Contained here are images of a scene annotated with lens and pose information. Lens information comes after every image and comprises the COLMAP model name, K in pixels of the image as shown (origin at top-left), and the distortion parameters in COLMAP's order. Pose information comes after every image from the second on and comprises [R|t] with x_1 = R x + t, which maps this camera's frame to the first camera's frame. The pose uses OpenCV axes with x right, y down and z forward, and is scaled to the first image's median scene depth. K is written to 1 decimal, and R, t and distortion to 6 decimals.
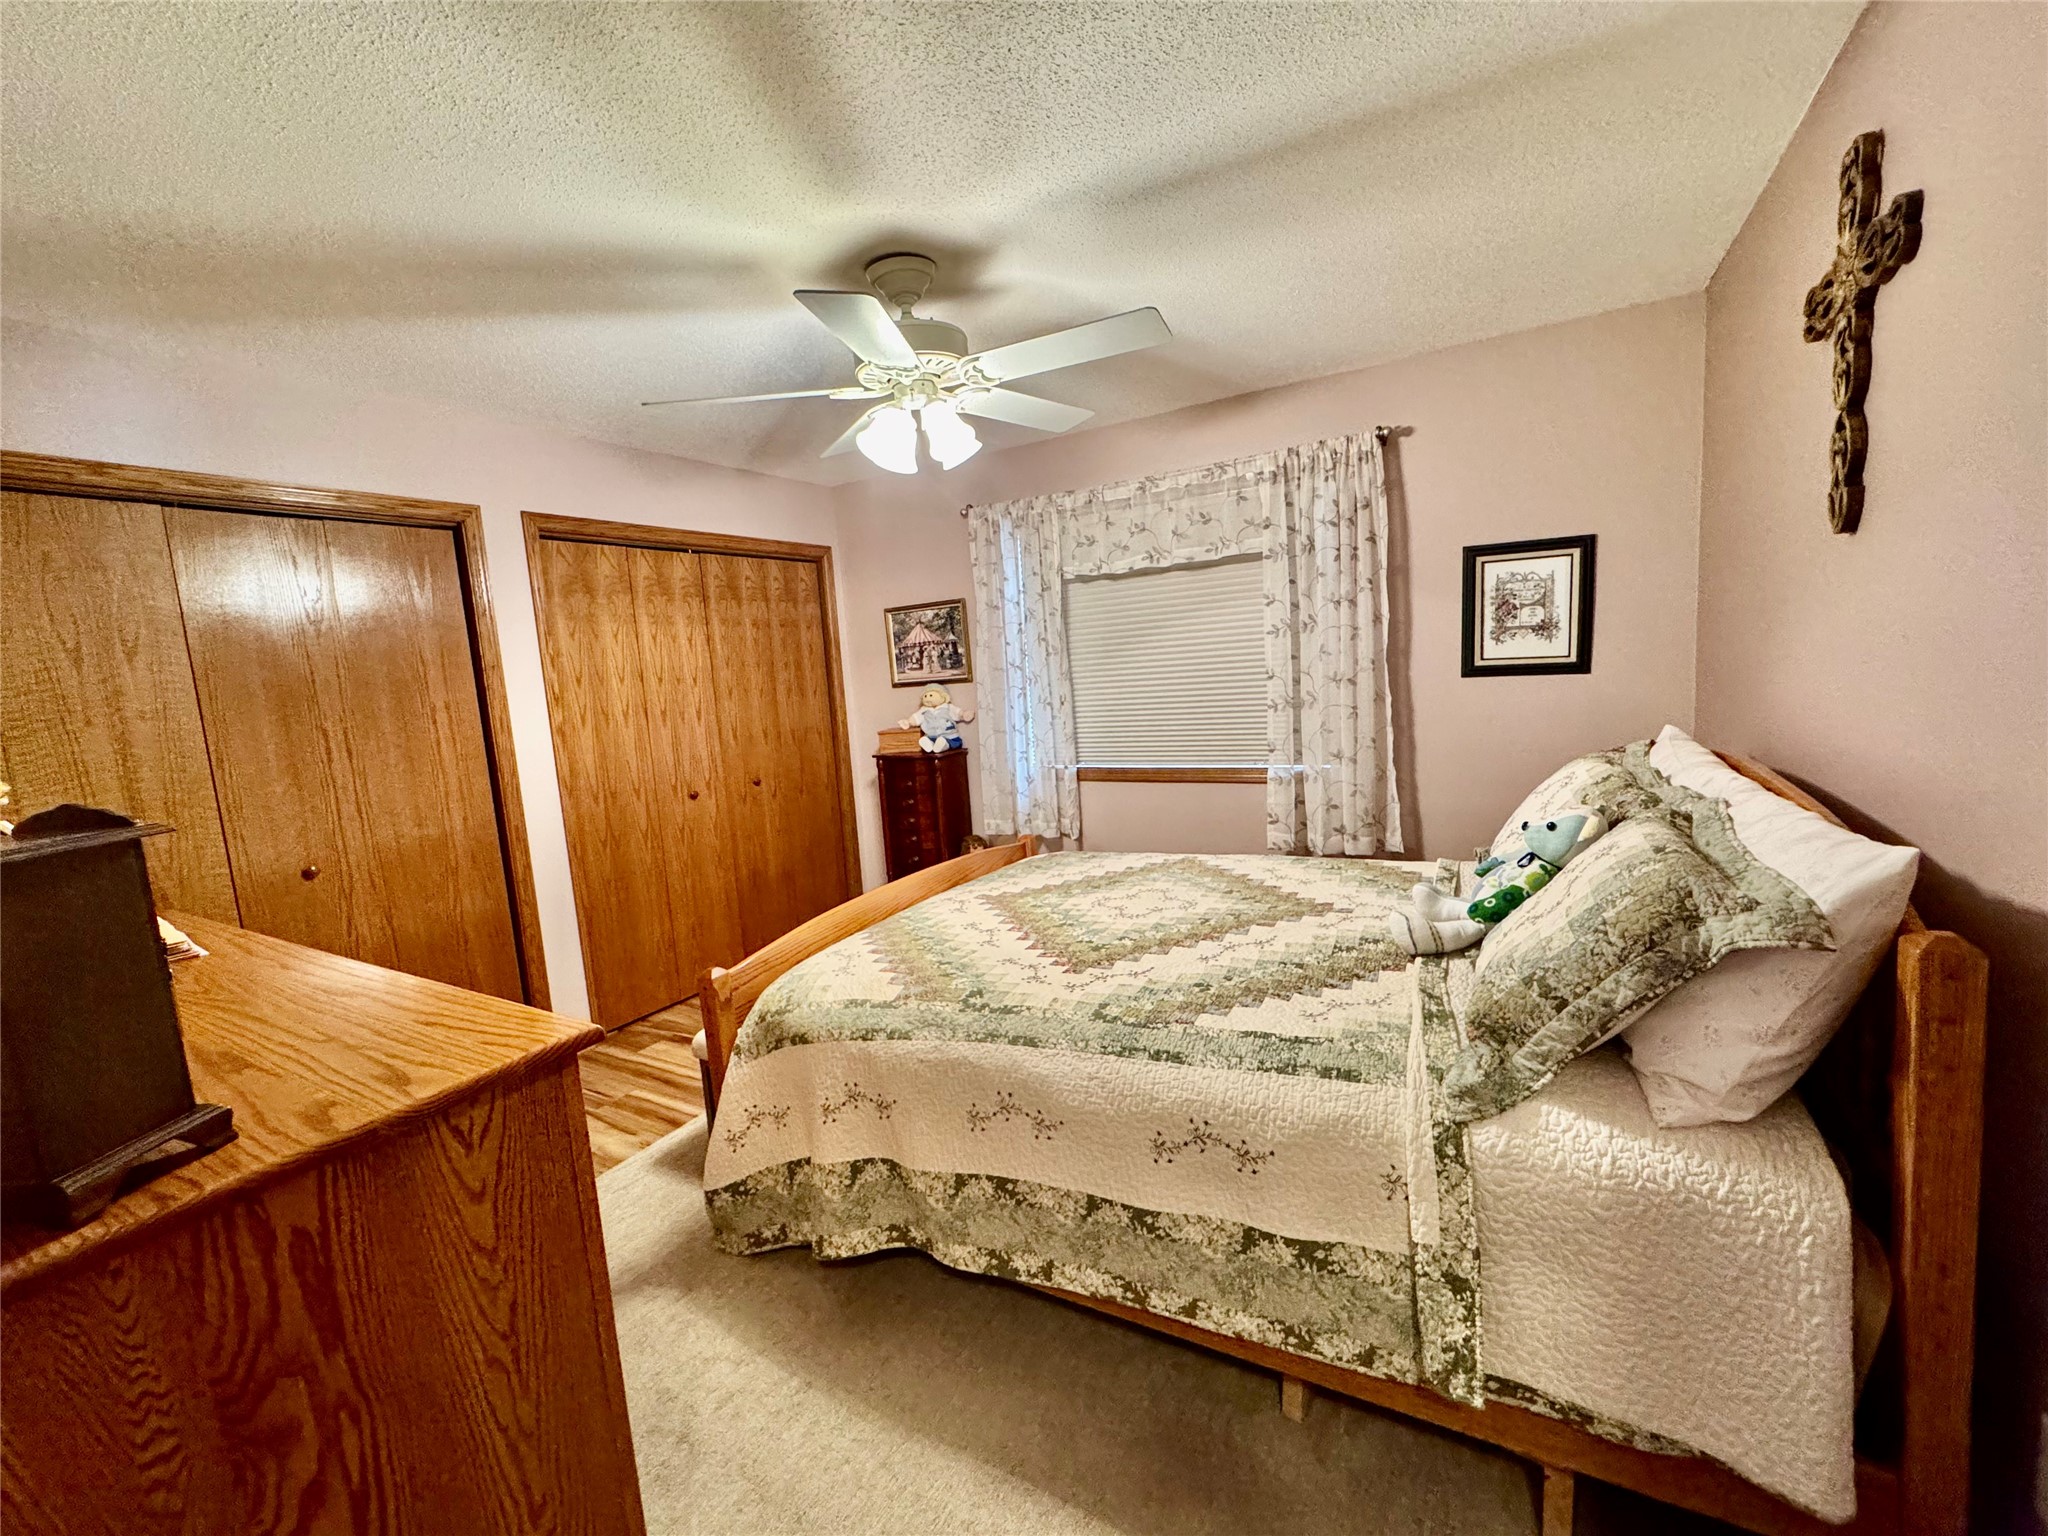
lens RADIAL K [[816.5, 0, 1006.9], [0, 816.5, 763.8], [0, 0, 1]] dist [0.003634, 0.000507]
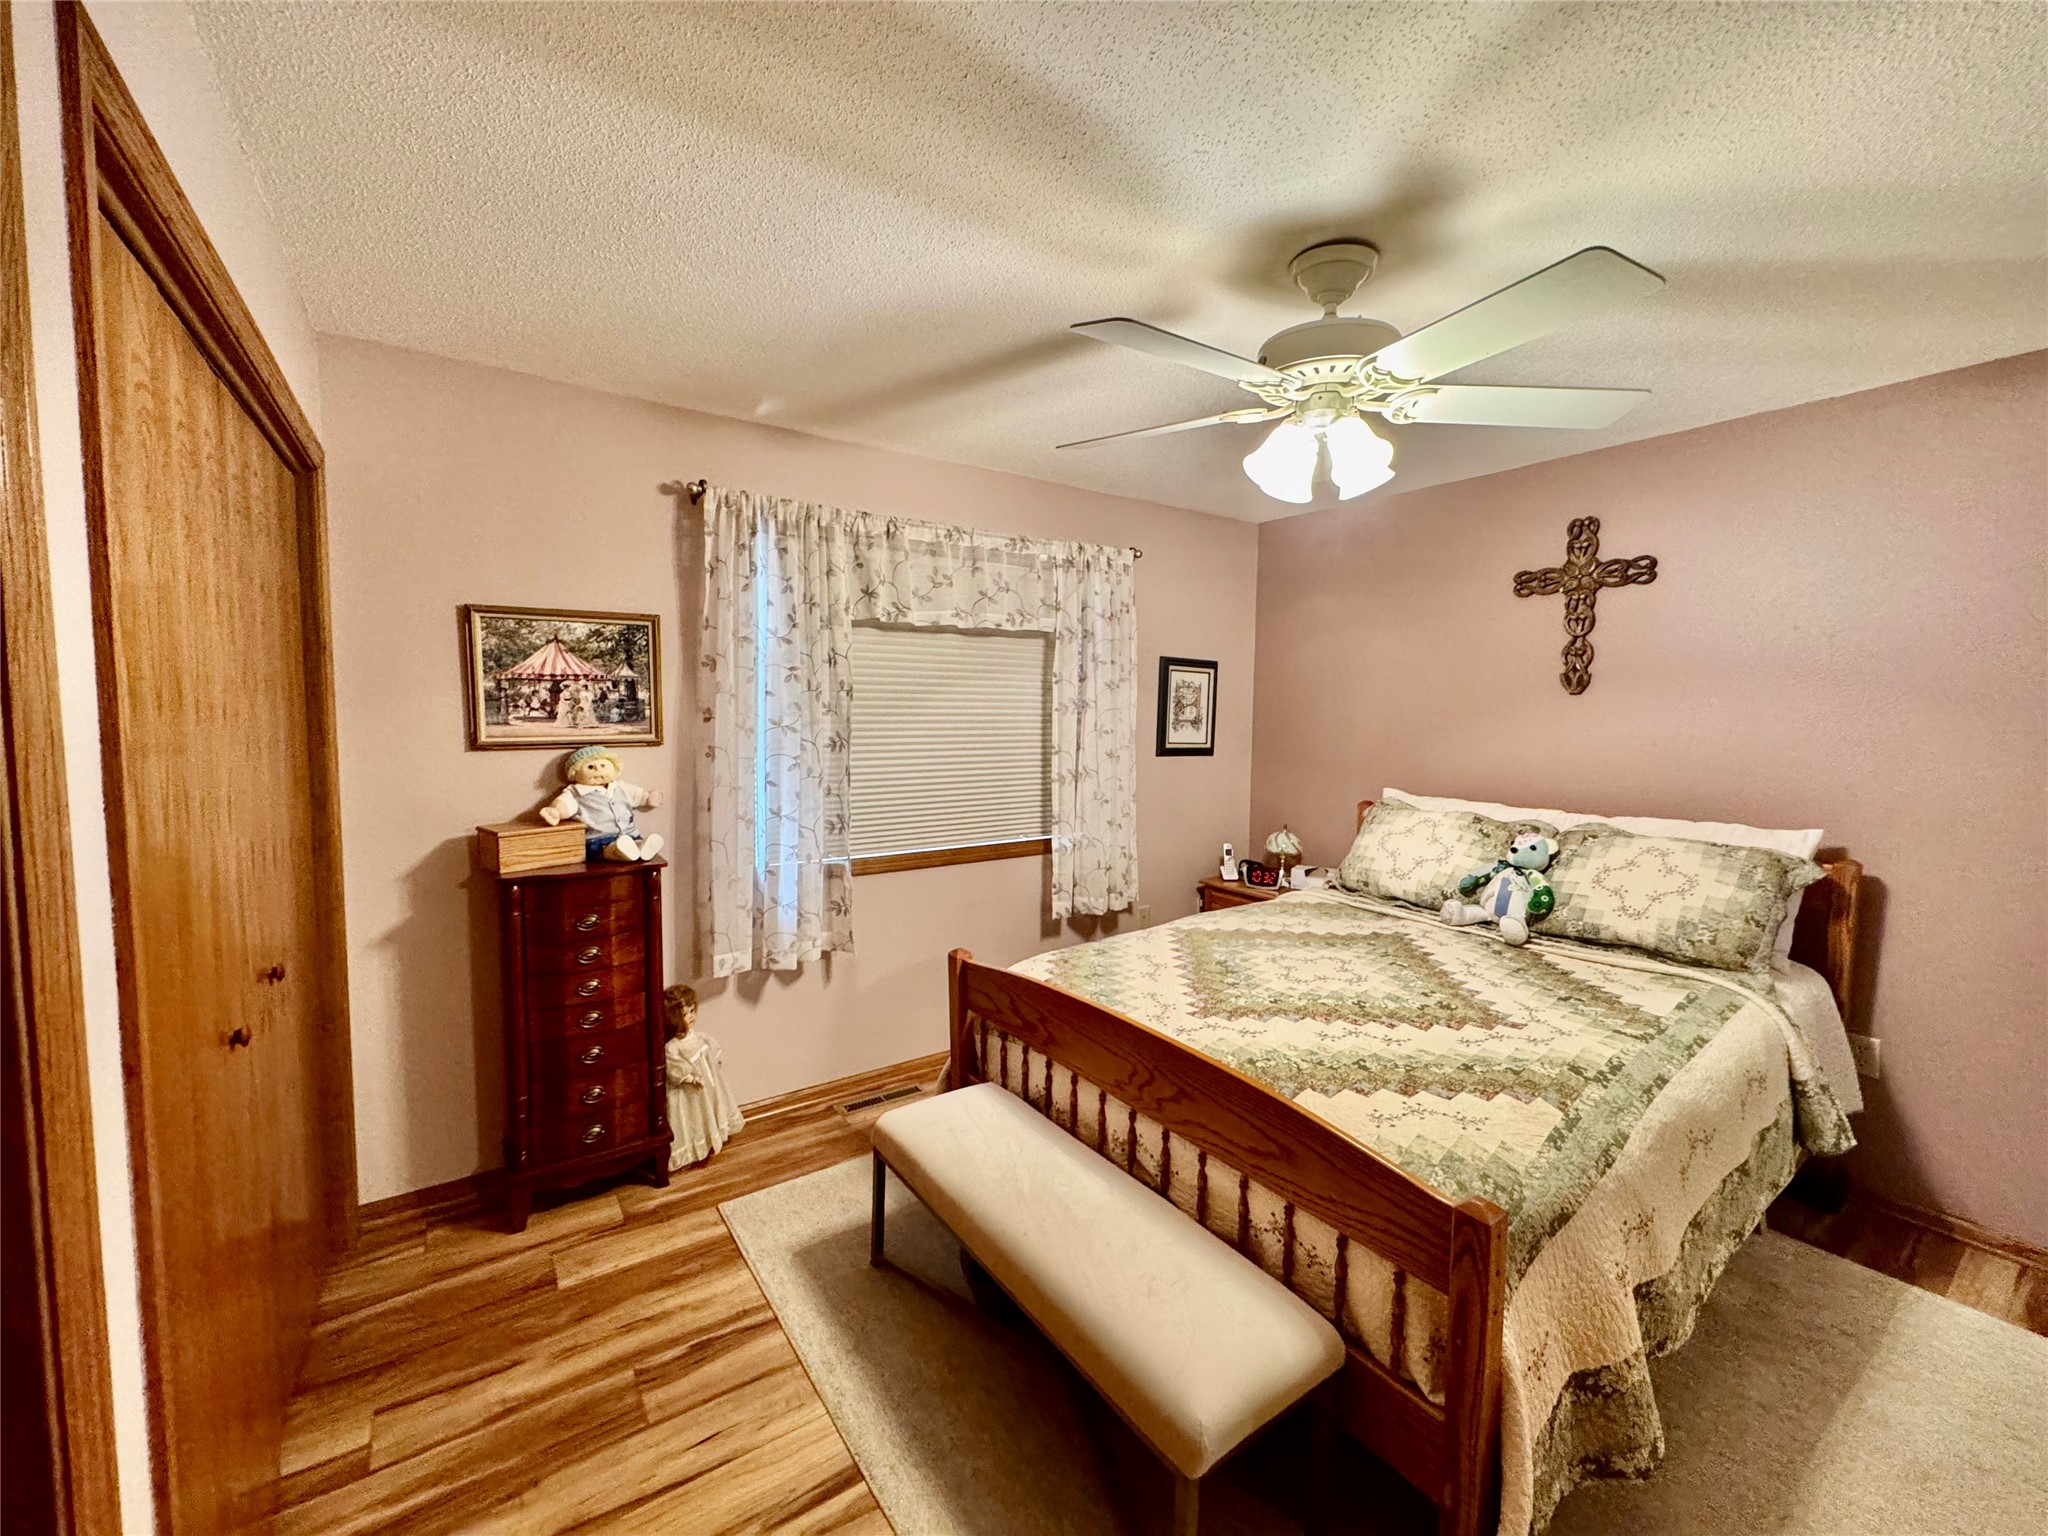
lens RADIAL K [[816.5, 0, 1009.0], [0, 816.5, 768.8], [0, 0, 1]] dist [0.003634, 0.000507]
pose [[0.423929, 0.007399, 0.905665, -0.875002], [0.072639, 0.996468, -0.042142, -0.061542], [-0.902778, 0.083652, 0.421894, 0.840424]]
